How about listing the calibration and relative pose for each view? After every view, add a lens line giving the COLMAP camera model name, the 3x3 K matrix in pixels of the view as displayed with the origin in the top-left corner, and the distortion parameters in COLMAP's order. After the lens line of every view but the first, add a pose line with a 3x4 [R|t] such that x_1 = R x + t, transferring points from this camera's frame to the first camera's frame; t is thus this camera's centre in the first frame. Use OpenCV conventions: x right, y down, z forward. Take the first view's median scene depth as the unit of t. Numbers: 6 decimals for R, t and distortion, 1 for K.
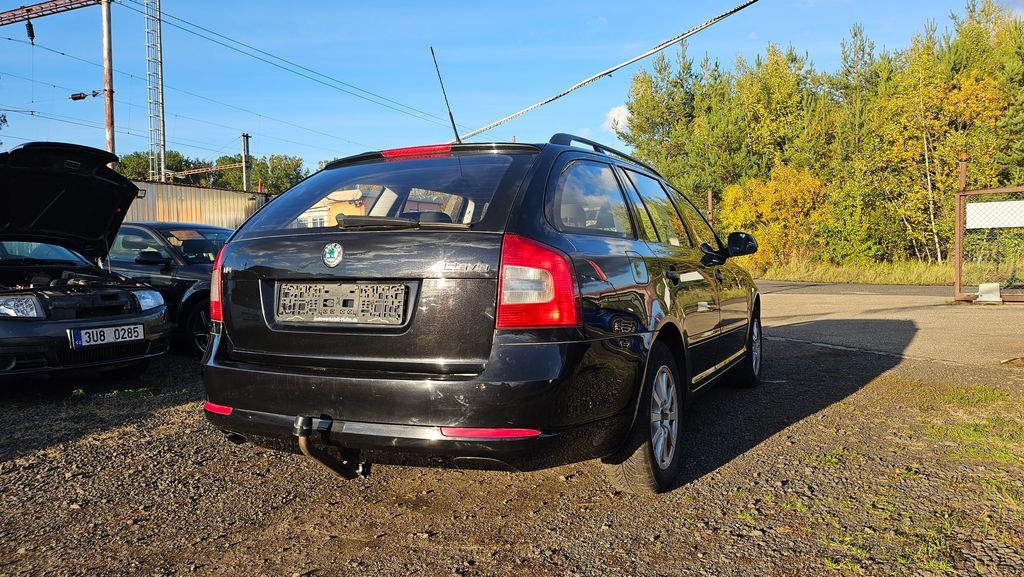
lens RADIAL K [[785.1, 0, 515.9], [0, 785.1, 289.8], [0, 0, 1]] dist [0.042412, -0.005393]
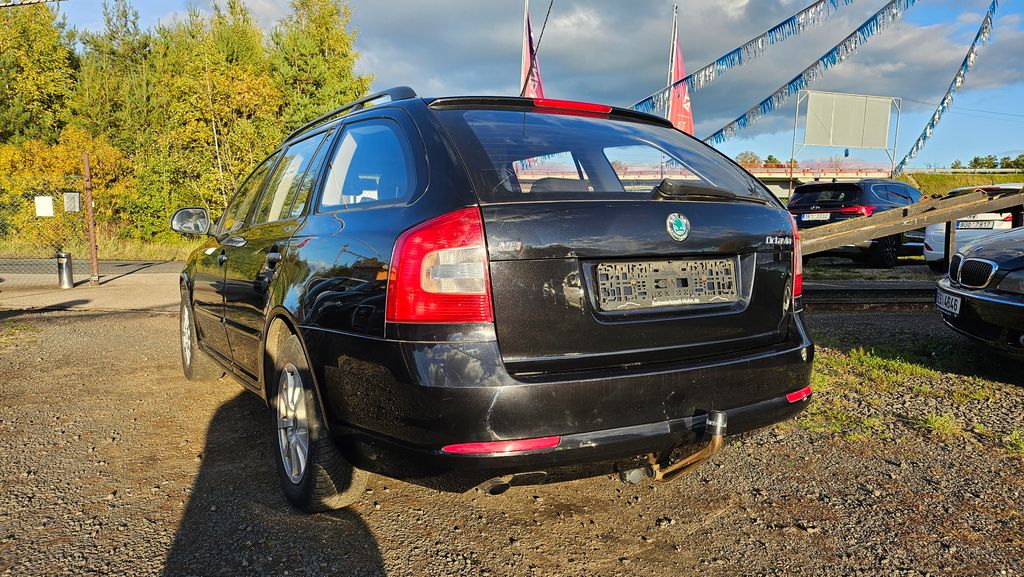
lens RADIAL K [[785.1, 0, 515.9], [0, 785.1, 289.8], [0, 0, 1]] dist [0.042412, -0.005393]
pose [[0.506025, -0.052172, 0.860939, -1.019216], [0.028707, 0.998635, 0.043644, -0.017753], [-0.862041, 0.002630, 0.506832, 0.686904]]
